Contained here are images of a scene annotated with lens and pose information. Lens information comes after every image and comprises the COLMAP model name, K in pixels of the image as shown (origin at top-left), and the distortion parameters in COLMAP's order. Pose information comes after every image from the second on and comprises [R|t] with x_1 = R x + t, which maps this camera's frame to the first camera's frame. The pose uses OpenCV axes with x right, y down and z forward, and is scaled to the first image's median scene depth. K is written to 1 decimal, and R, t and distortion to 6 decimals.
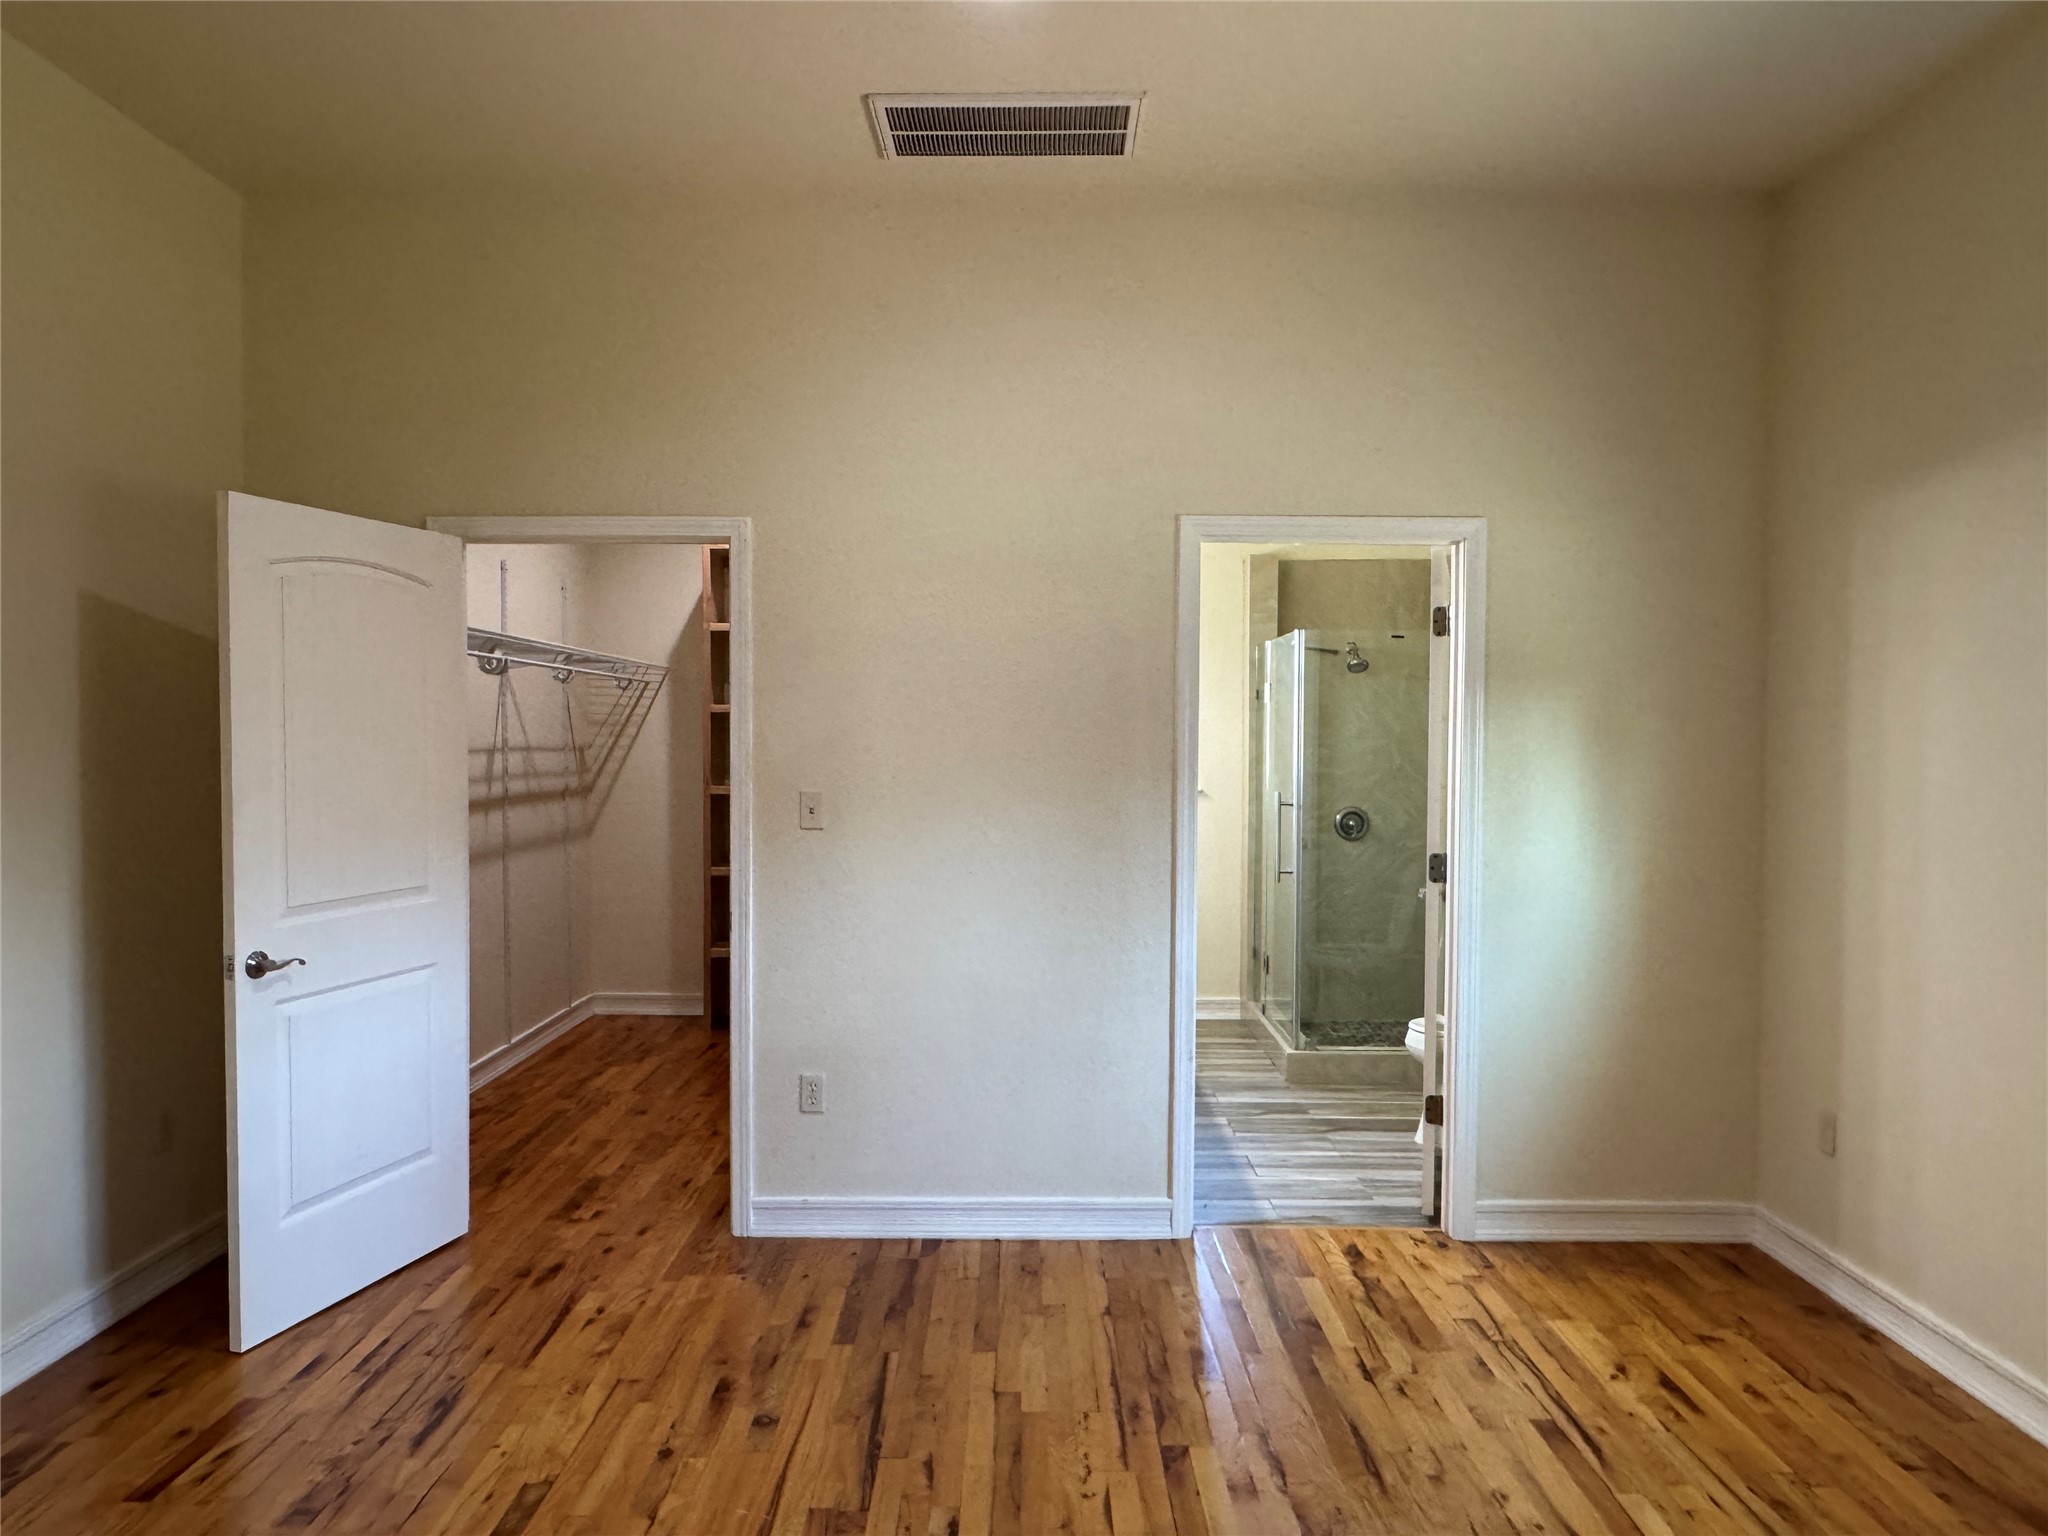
lens RADIAL K [[1360.9, 0, 1018.9], [0, 1360.9, 775.5], [0, 0, 1]] dist [-0.008266, 0.000814]
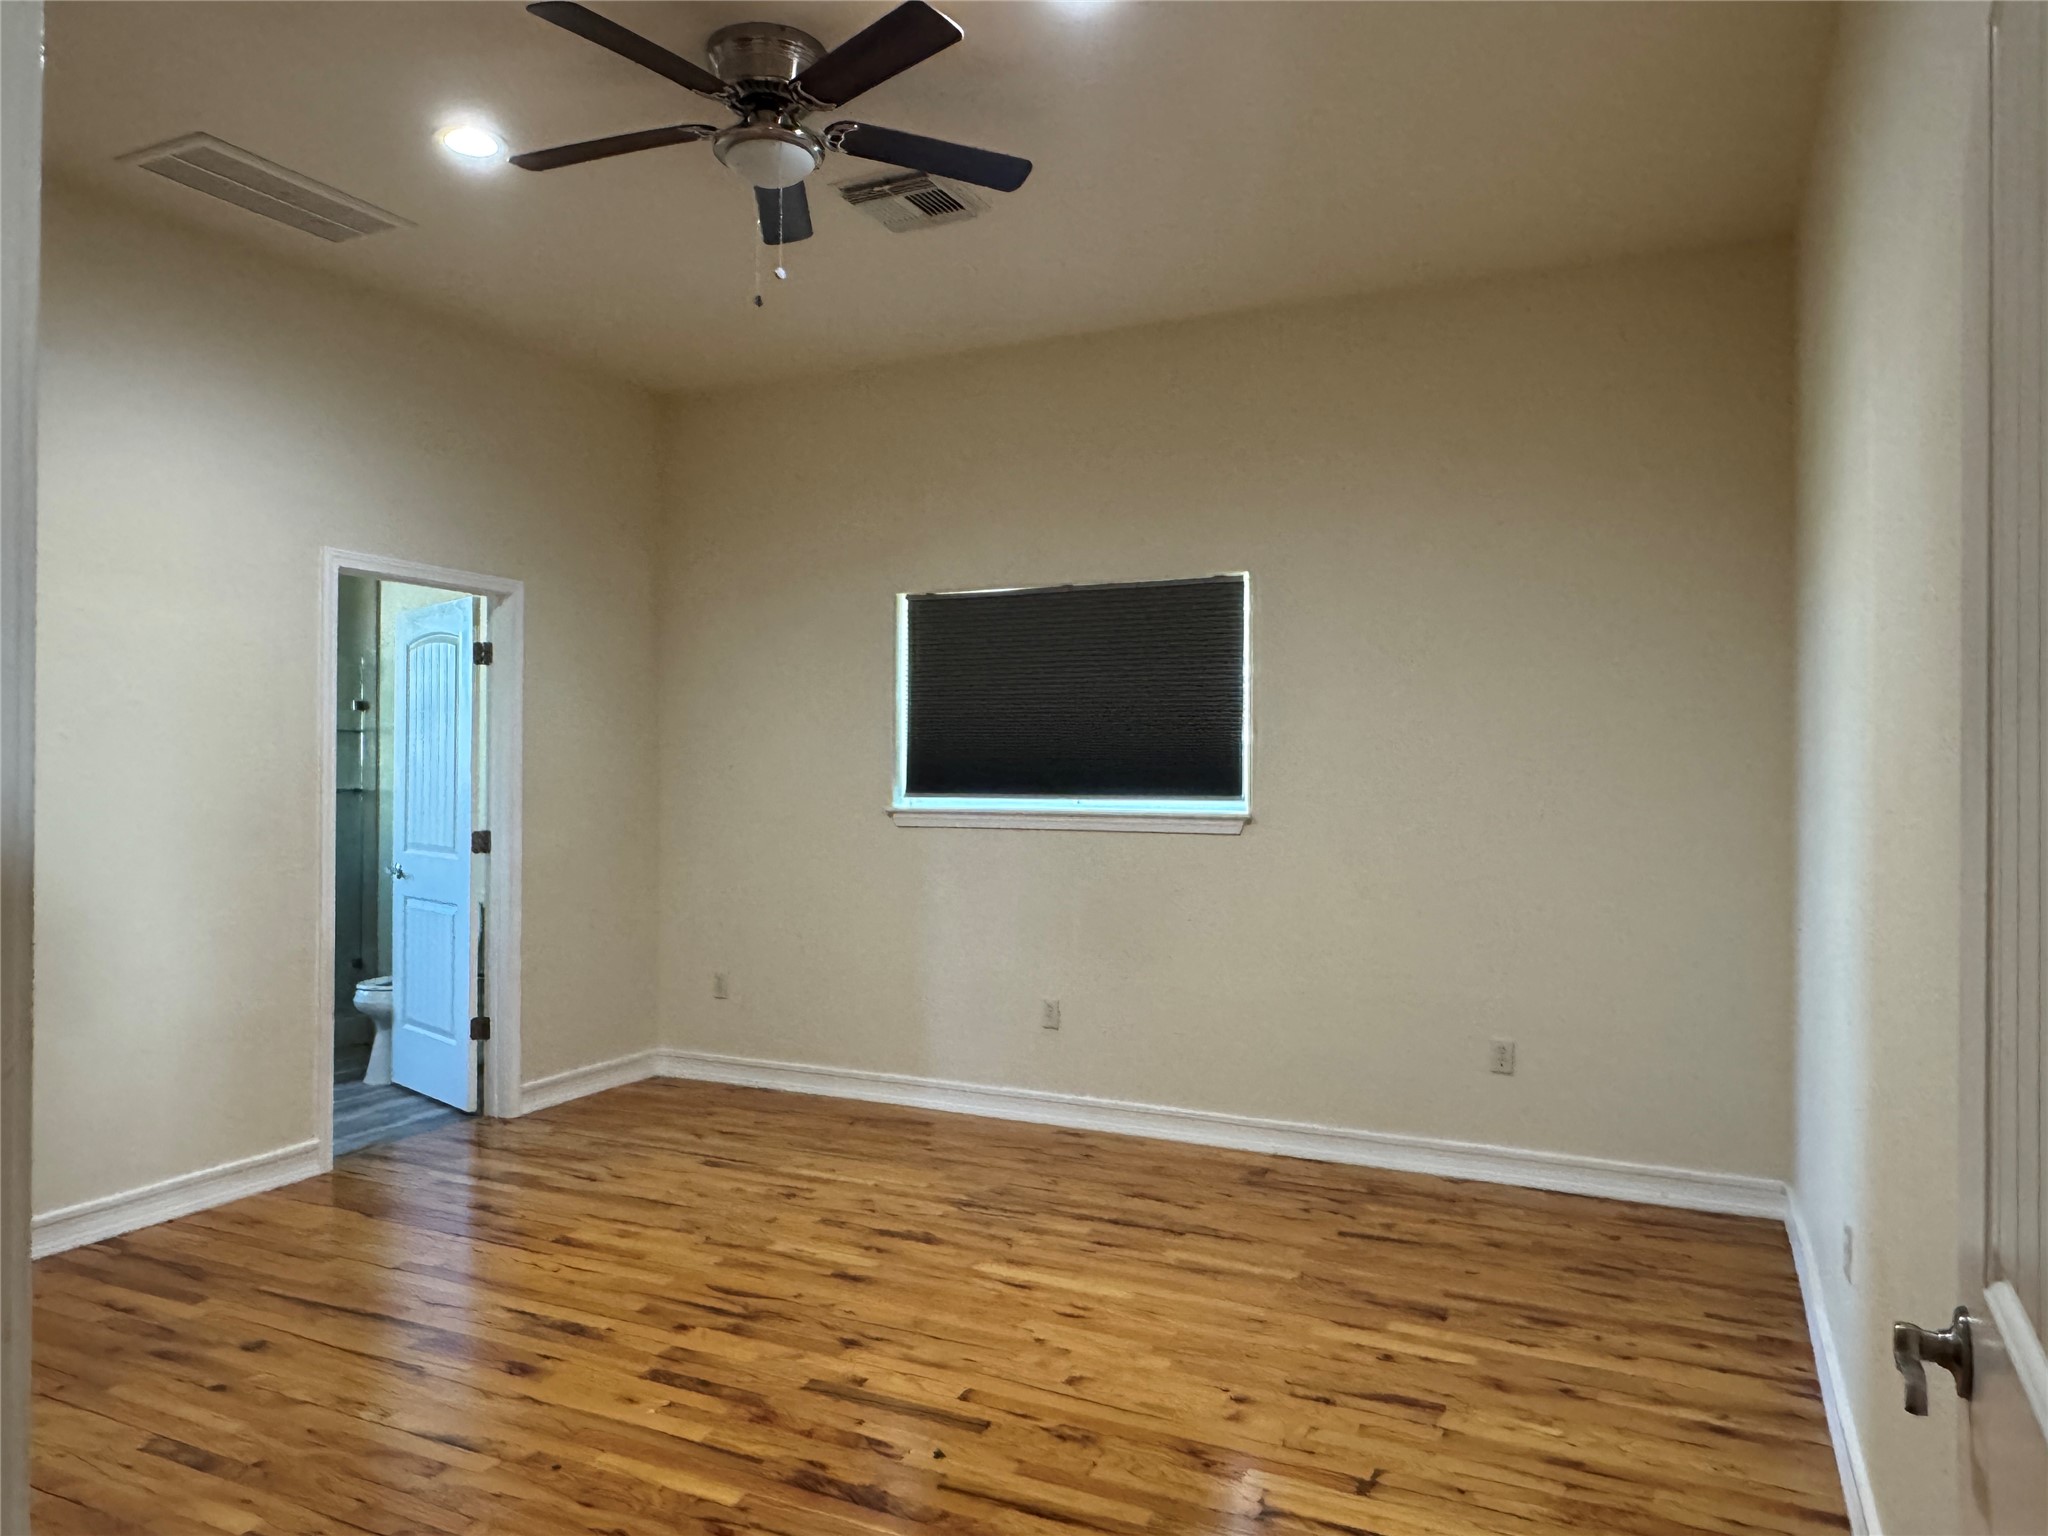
lens RADIAL K [[1360.9, 0, 1025.6], [0, 1360.9, 768.8], [0, 0, 1]] dist [-0.008266, 0.000814]
pose [[0.425157, -0.001819, 0.905118, -0.793465], [0.021822, 0.999728, -0.008241, 0.024883], [-0.904856, 0.023255, 0.425081, -0.040824]]
